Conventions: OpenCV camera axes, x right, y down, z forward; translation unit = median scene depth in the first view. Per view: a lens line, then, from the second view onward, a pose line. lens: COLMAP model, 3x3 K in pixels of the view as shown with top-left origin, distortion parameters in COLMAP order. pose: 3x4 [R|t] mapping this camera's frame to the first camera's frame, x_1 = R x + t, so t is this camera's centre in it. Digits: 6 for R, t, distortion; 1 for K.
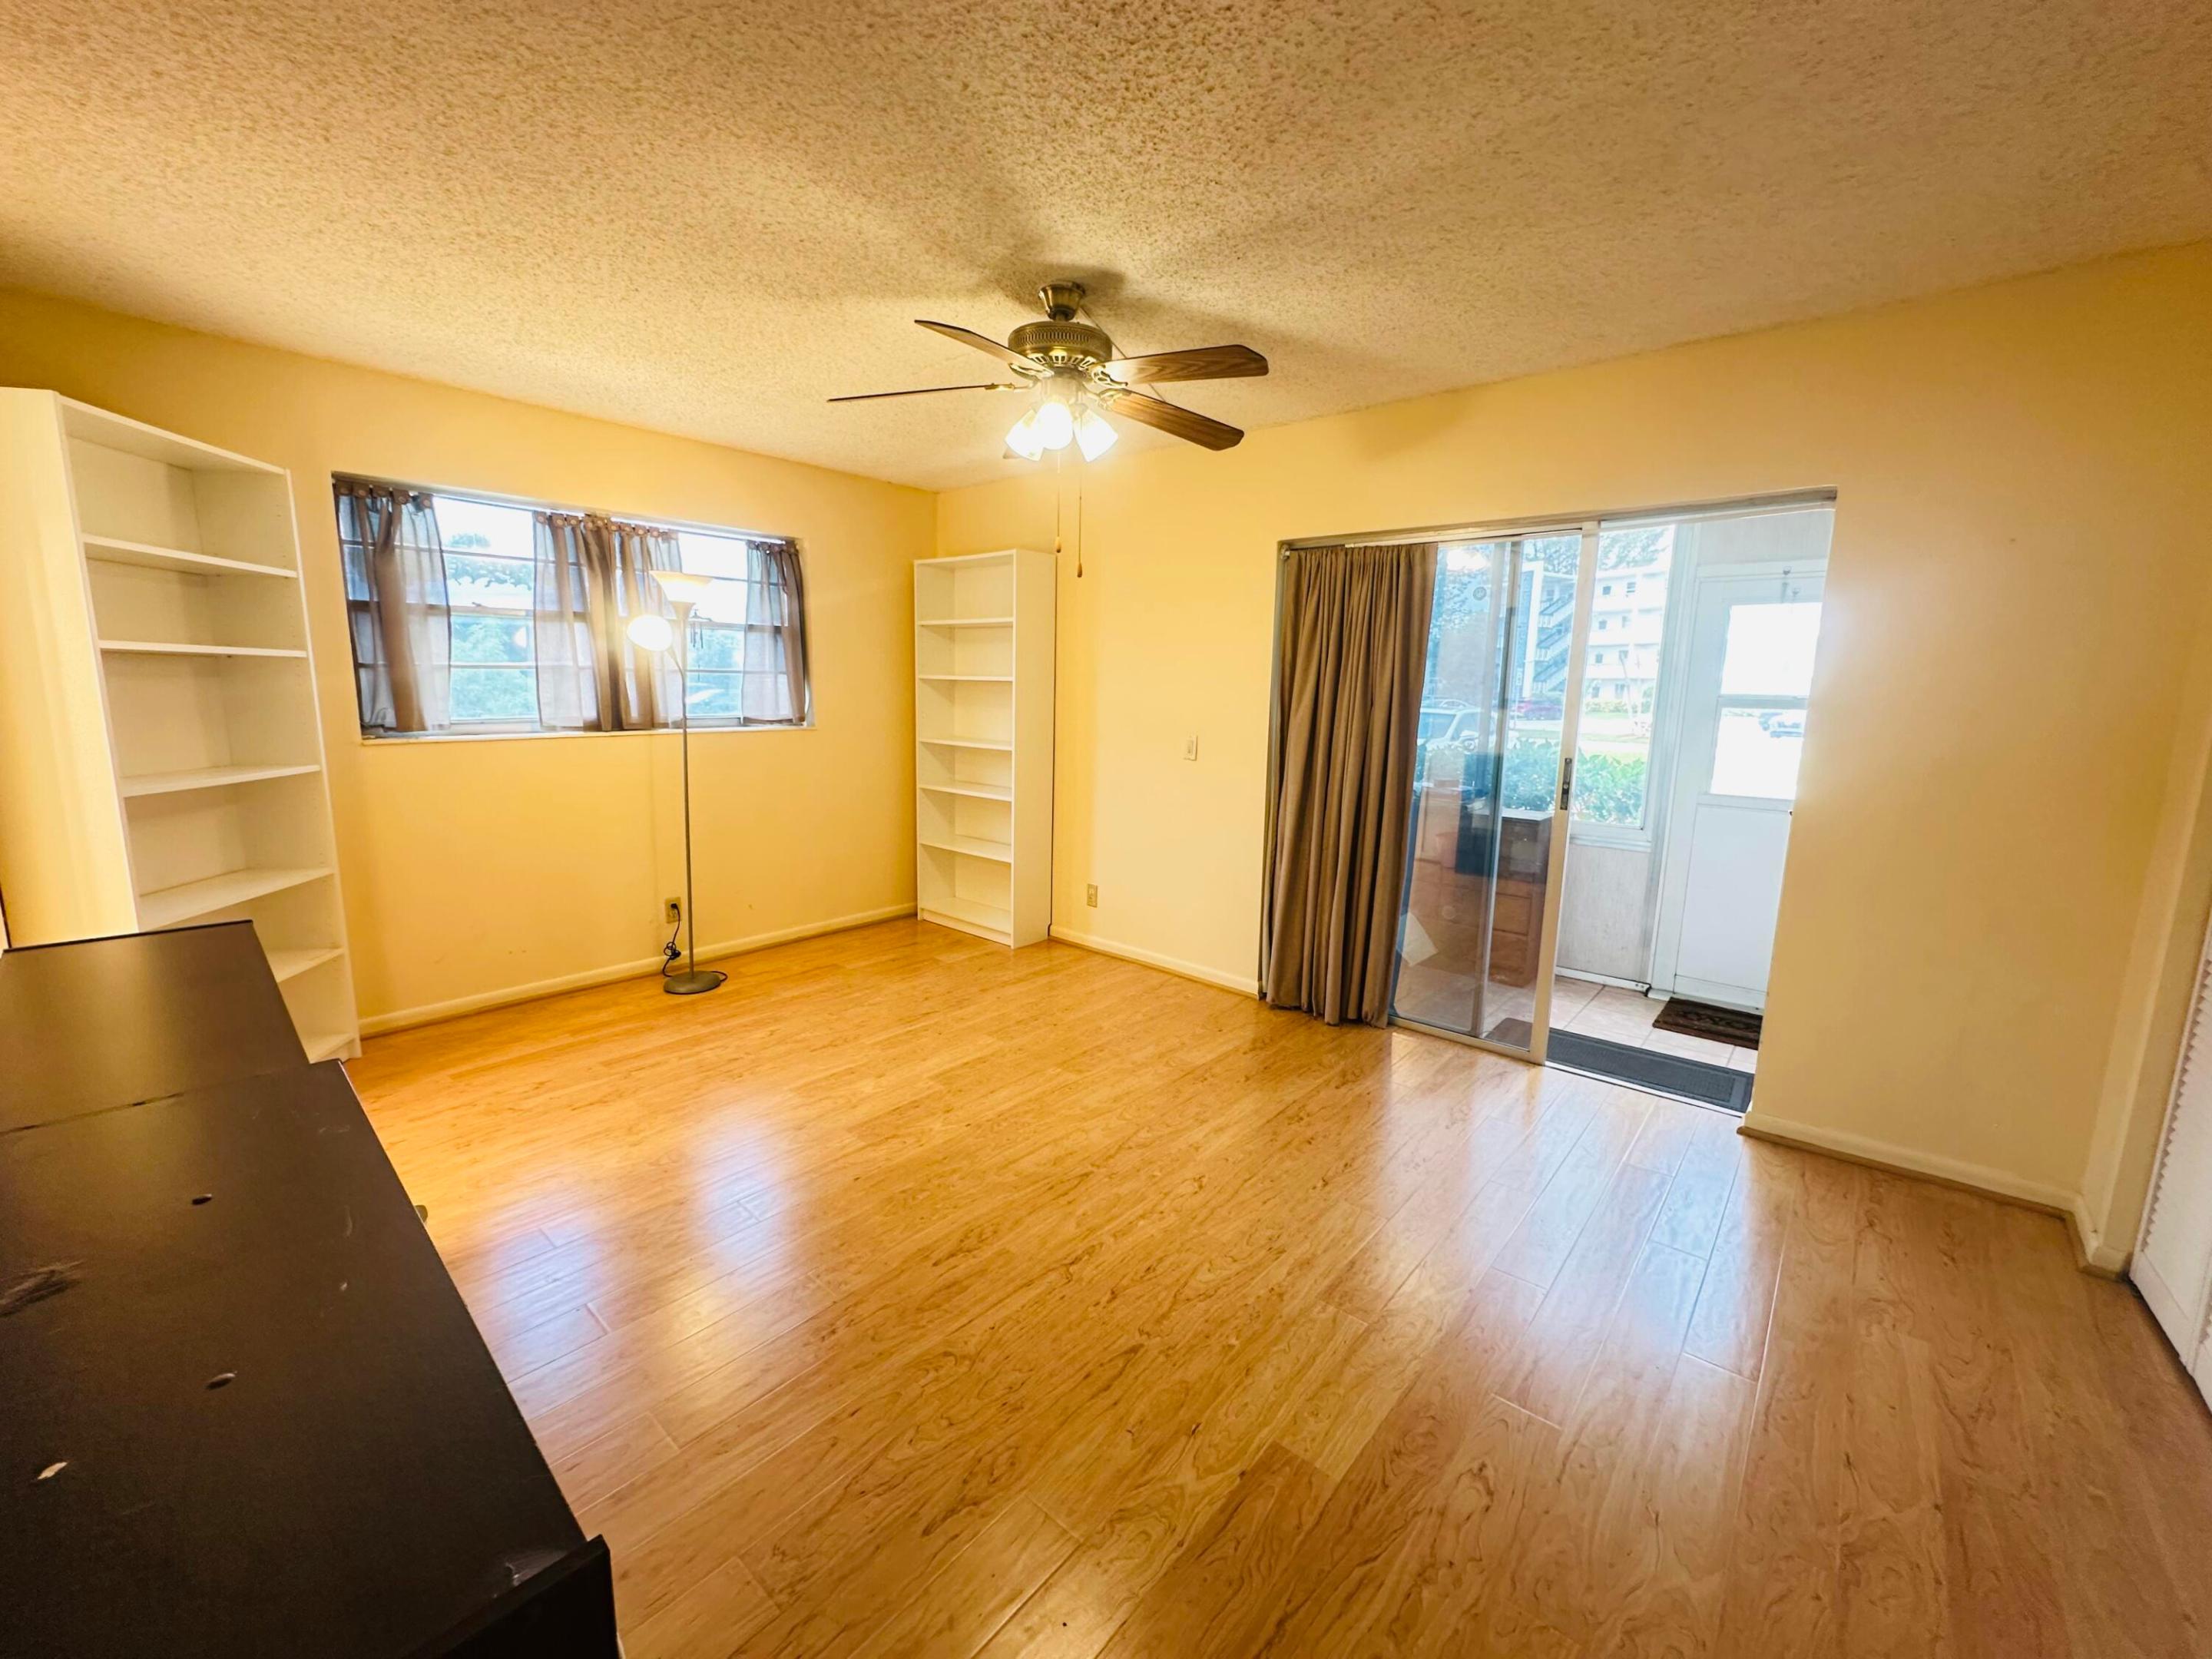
lens RADIAL K [[886.4, 0, 1106.0], [0, 886.4, 829.5], [0, 0, 1]] dist [-0.000070, 0.000052]
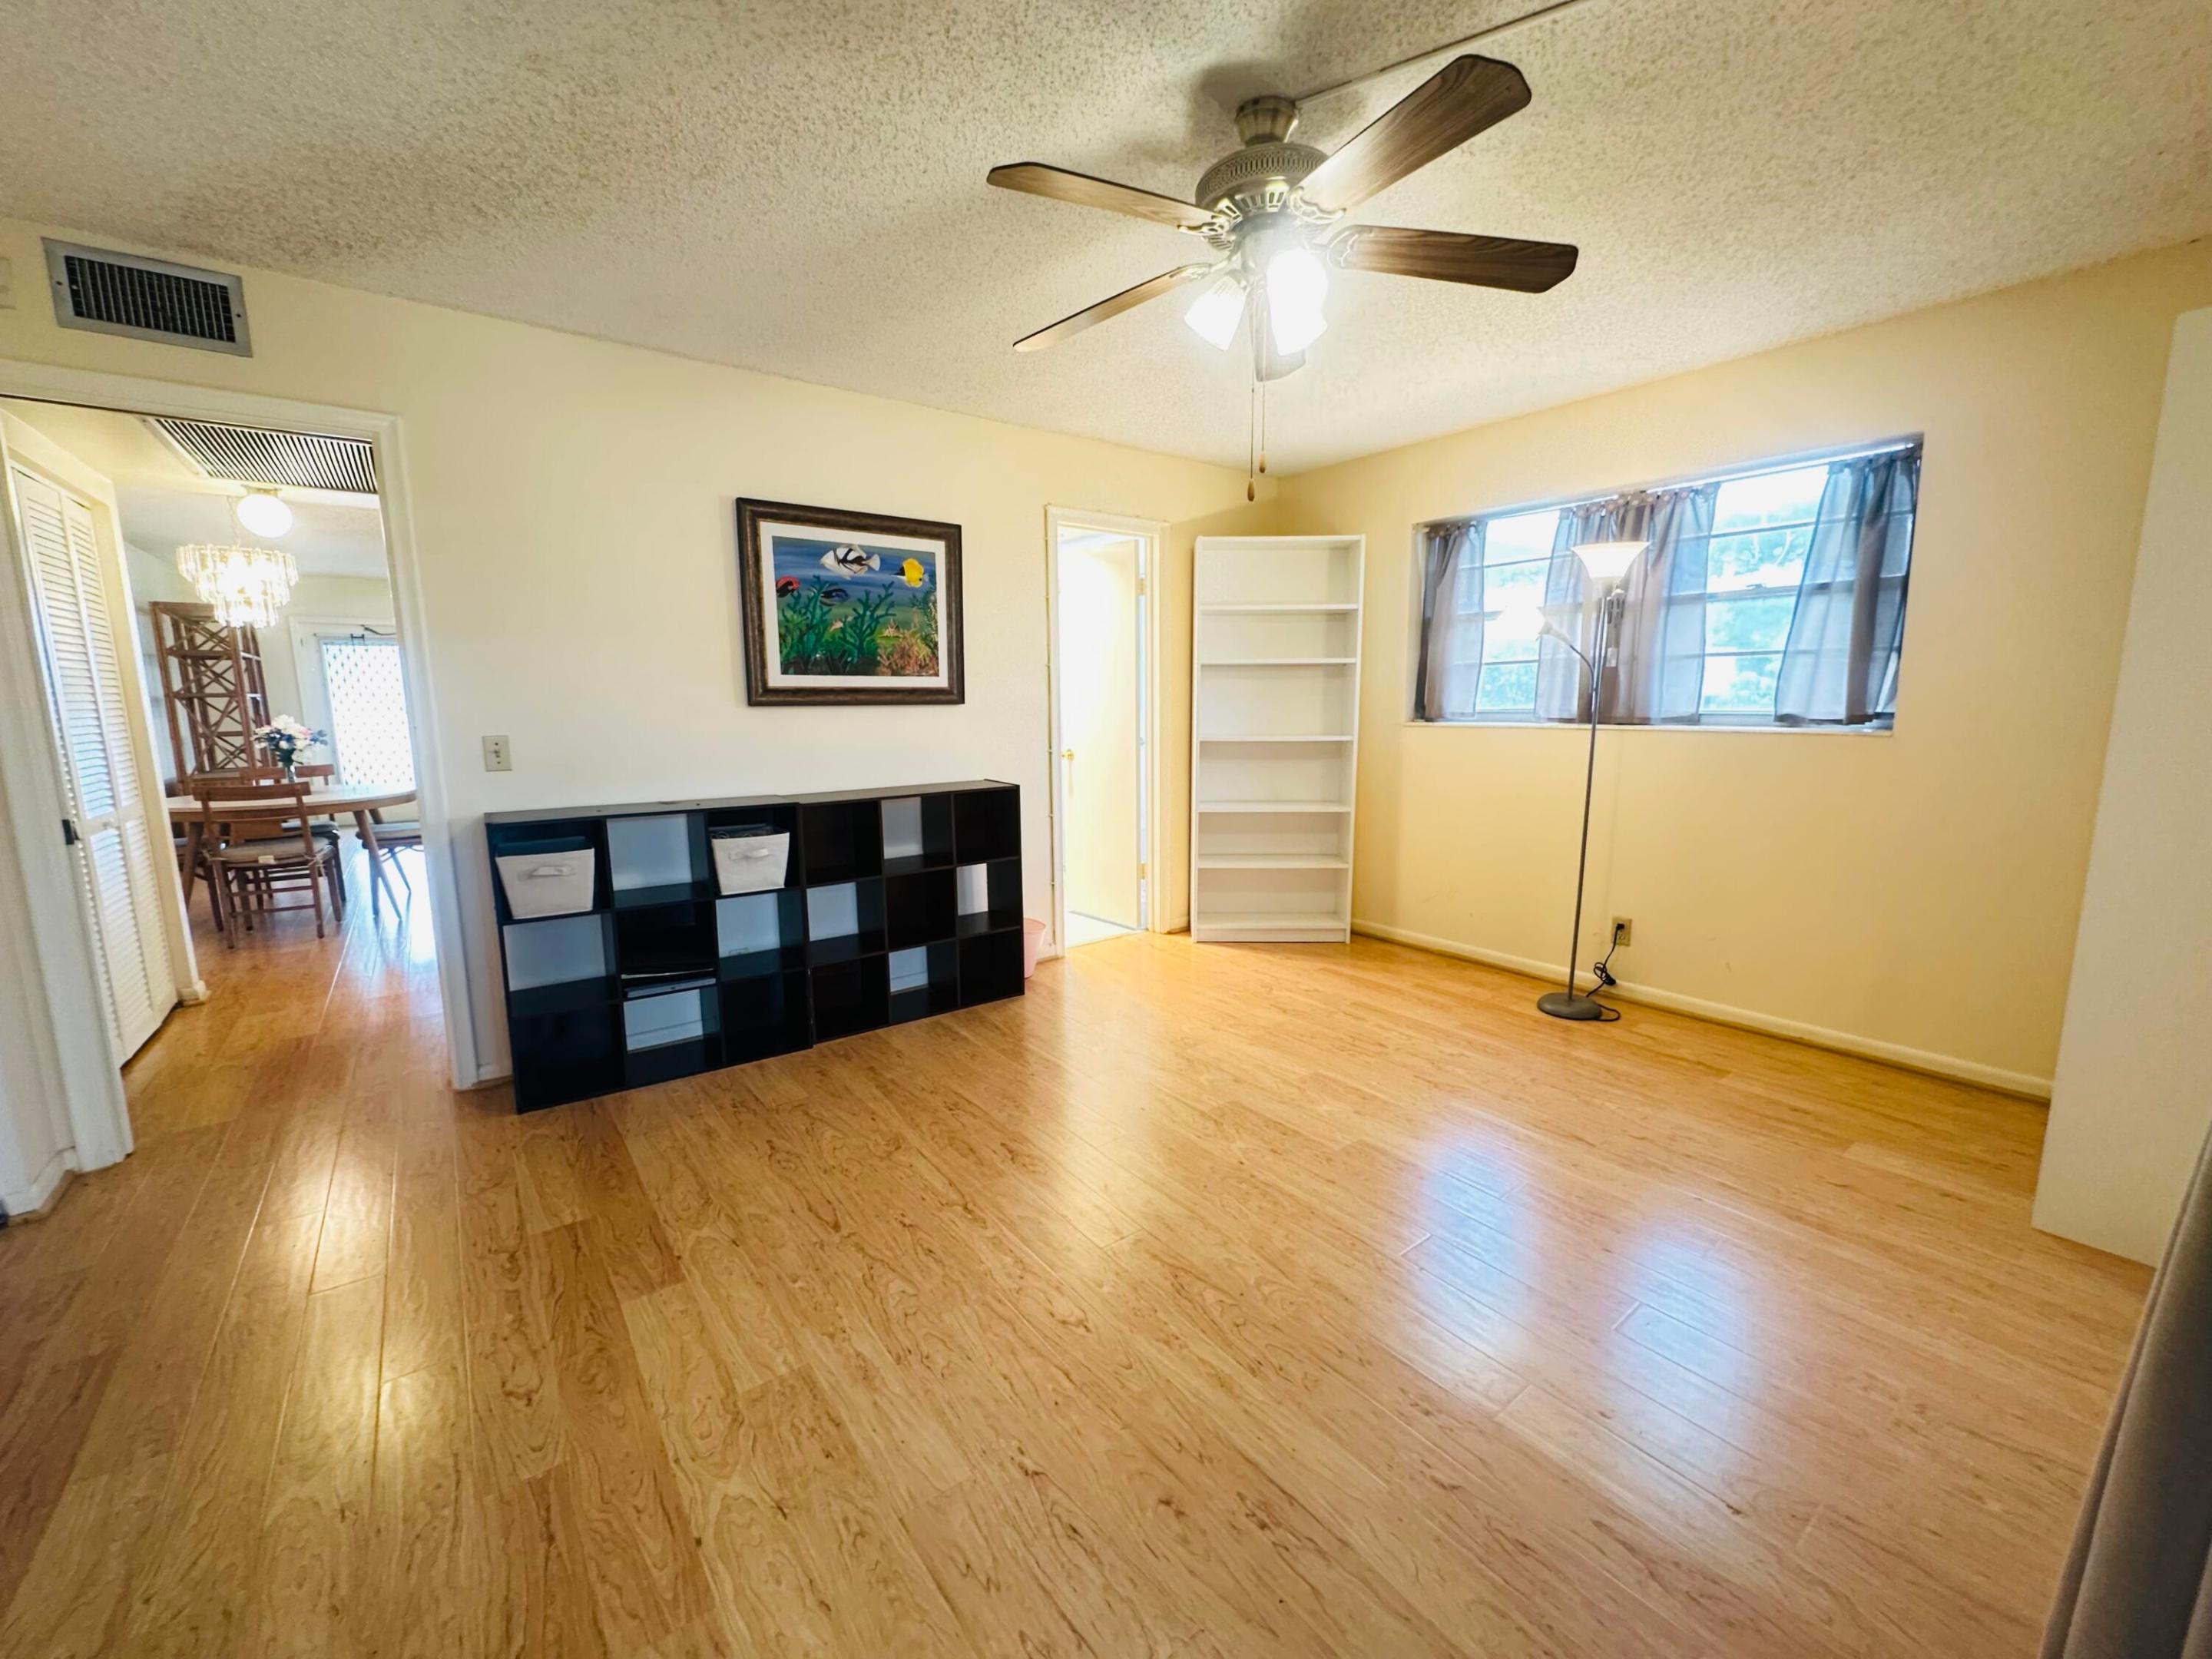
lens RADIAL K [[886.4, 0, 1106.0], [0, 886.4, 829.5], [0, 0, 1]] dist [-0.000070, 0.000052]
pose [[-0.206169, 0.132427, -0.969514, 0.603975], [-0.152145, 0.974412, 0.165450, -0.099589], [0.966616, 0.181617, -0.180745, 0.865597]]
